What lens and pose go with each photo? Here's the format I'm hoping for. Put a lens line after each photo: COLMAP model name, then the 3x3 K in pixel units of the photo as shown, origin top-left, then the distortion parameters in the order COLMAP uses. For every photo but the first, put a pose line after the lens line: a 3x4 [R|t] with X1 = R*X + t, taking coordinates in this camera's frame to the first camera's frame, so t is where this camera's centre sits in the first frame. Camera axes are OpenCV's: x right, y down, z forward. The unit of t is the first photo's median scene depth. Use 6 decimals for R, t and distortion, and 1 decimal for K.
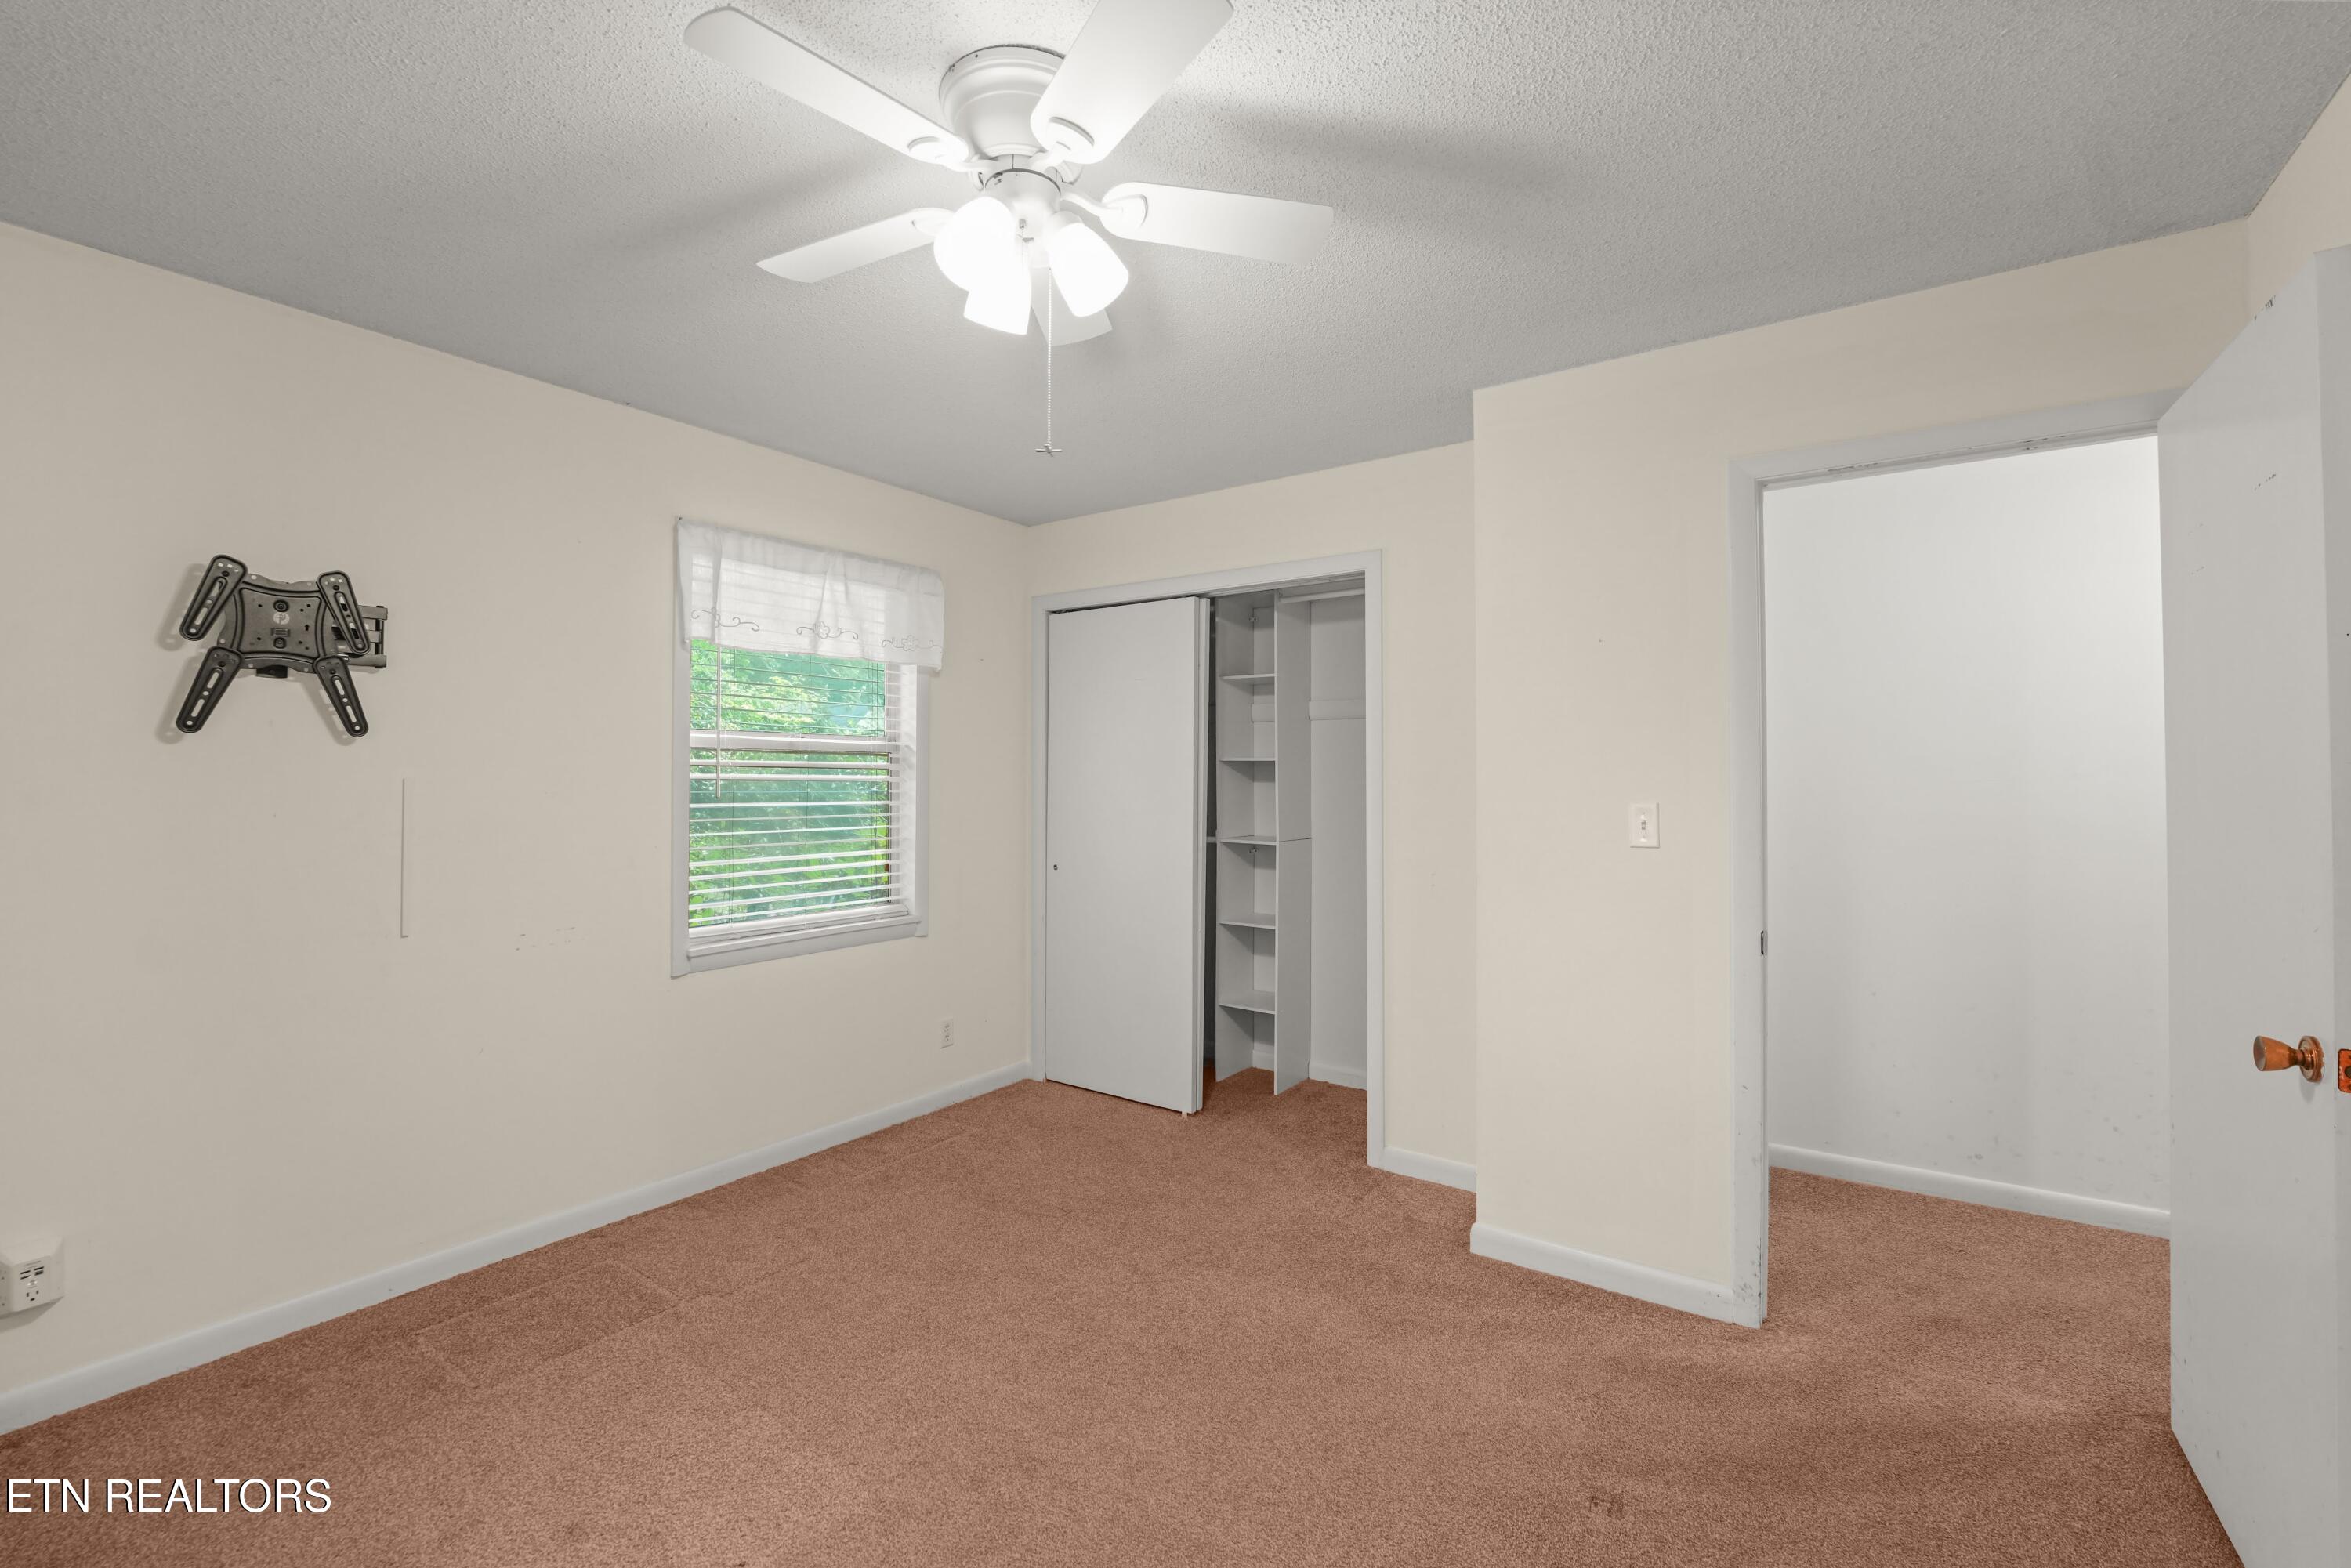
lens RADIAL K [[976.0, 0, 1178.6], [0, 976.0, 773.0], [0, 0, 1]] dist [-0.001210, -0.000095]
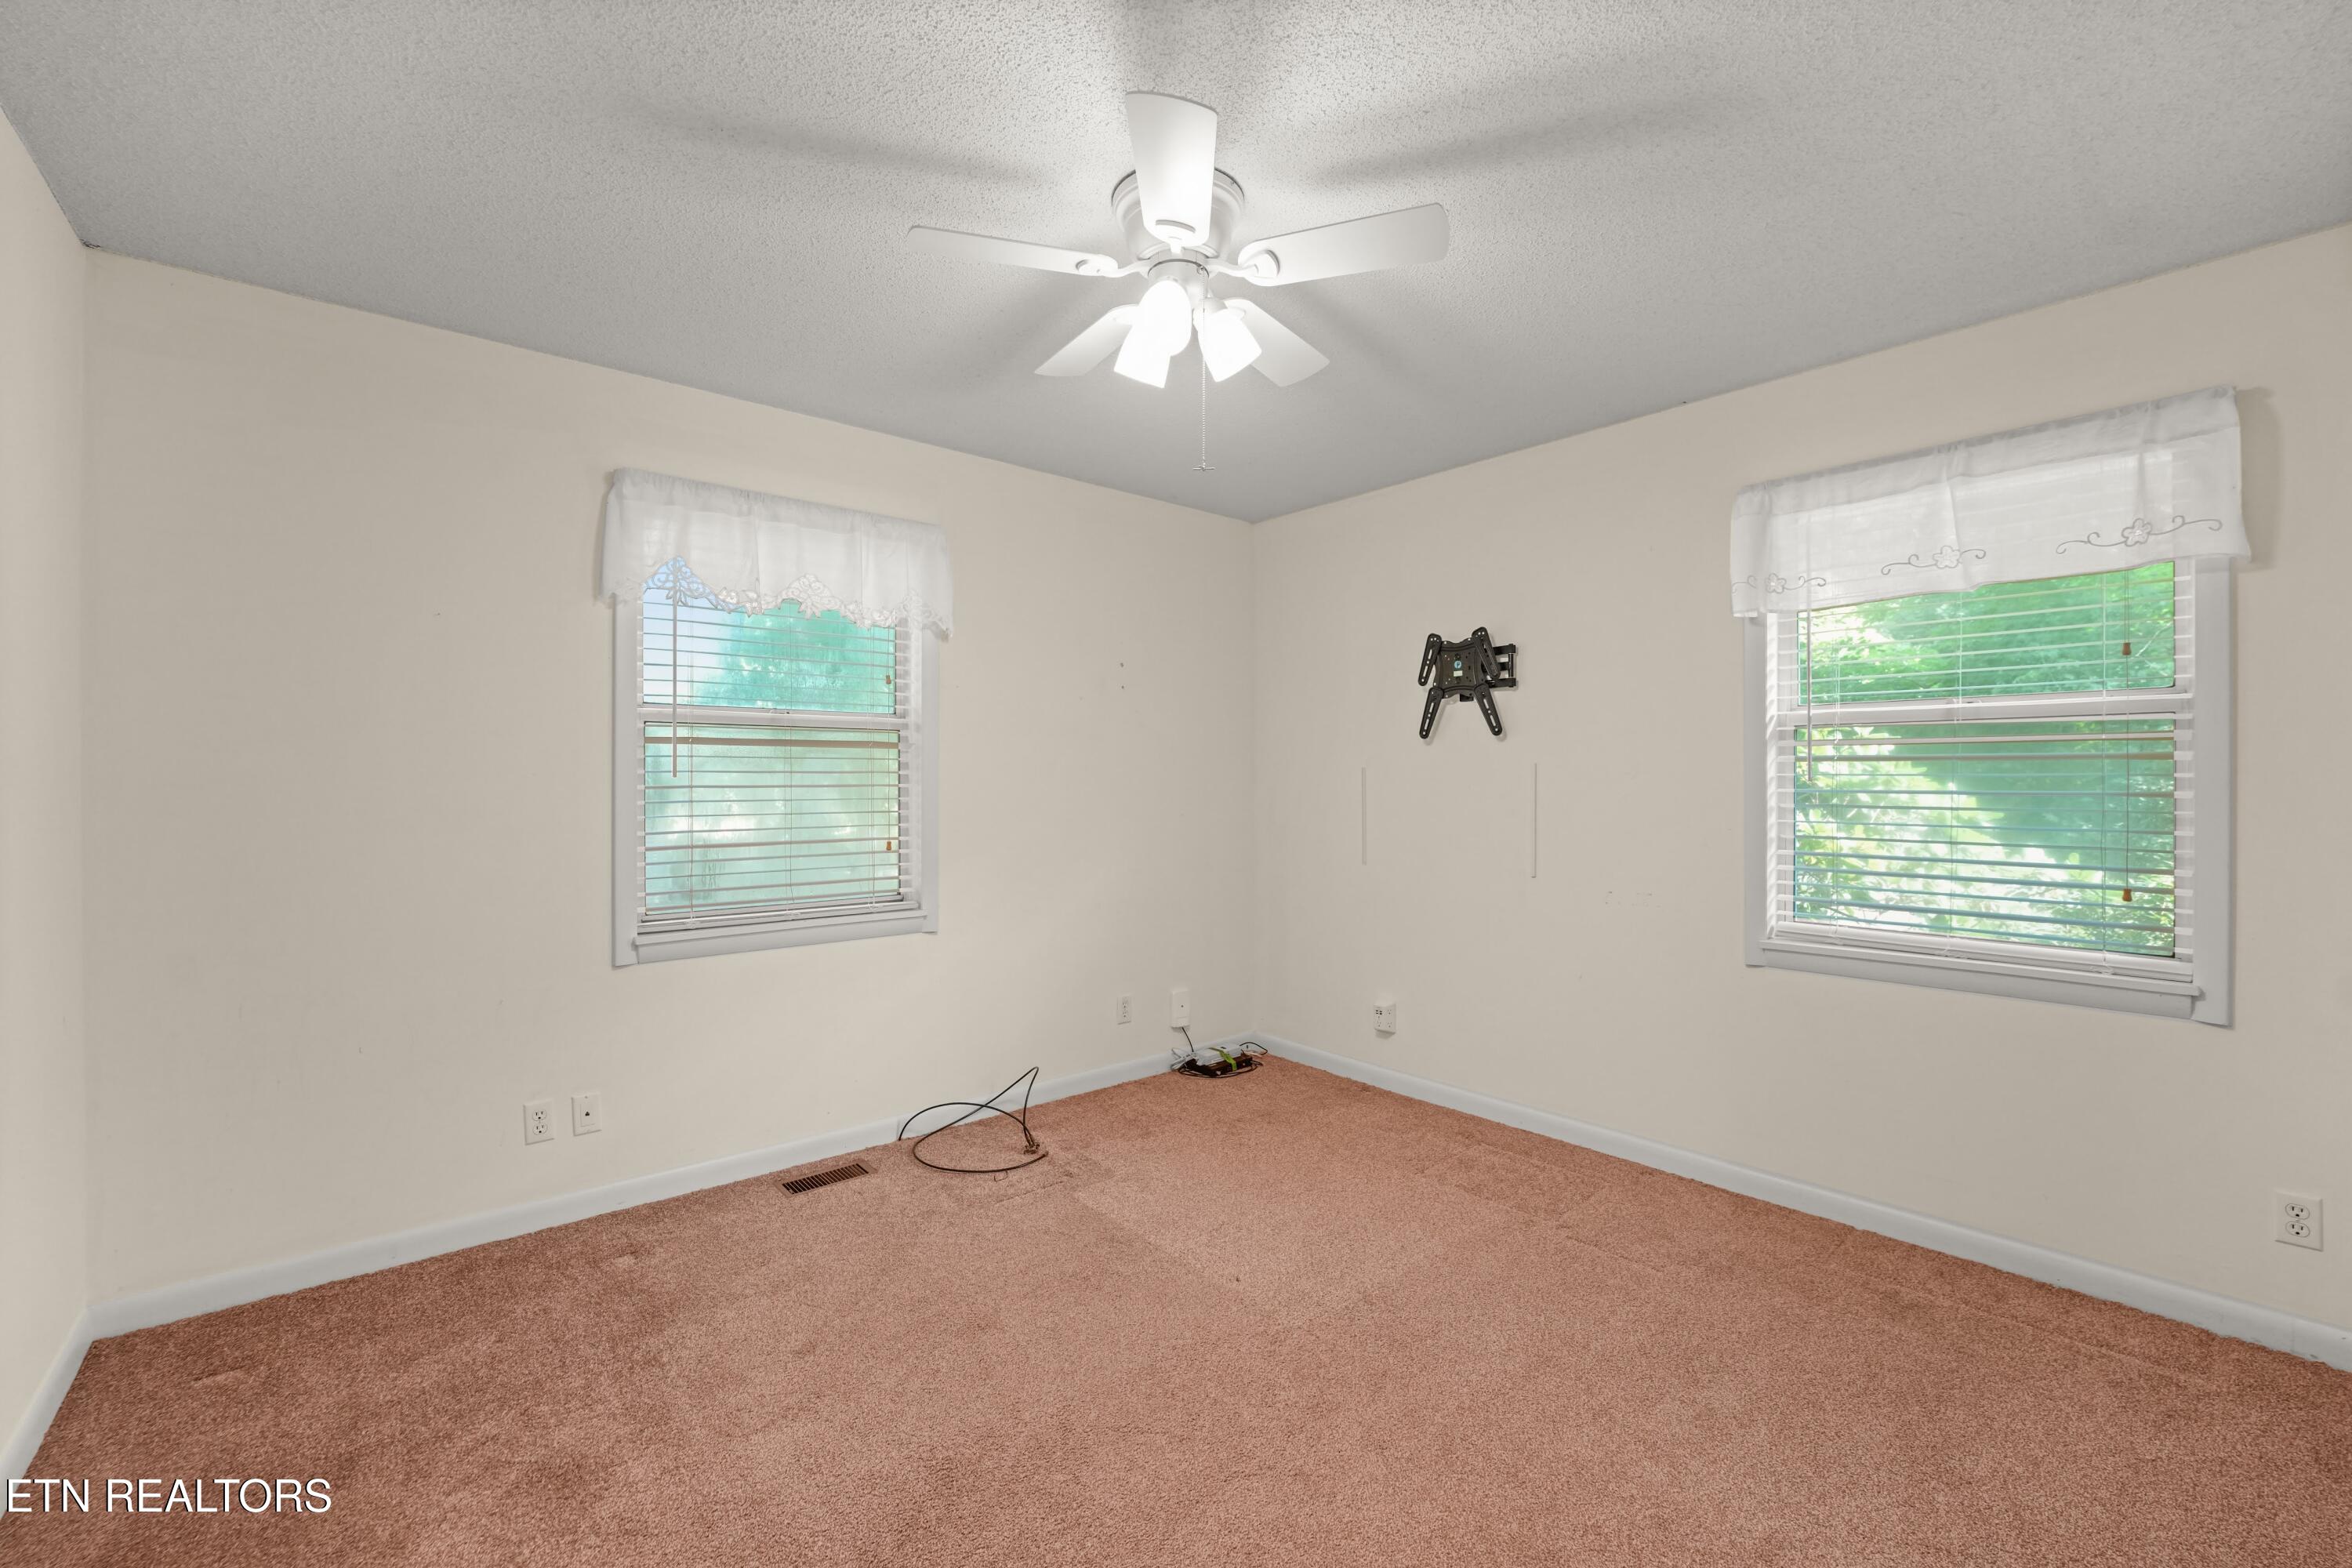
lens RADIAL K [[976.5, 0, 1179.1], [0, 976.5, 786.0], [0, 0, 1]] dist [-0.001210, -0.000095]
pose [[-0.217143, 0.012700, -0.976057, 0.555087], [0.011763, 0.999877, 0.010393, 0.014644], [0.976069, -0.009225, -0.217266, 0.669207]]
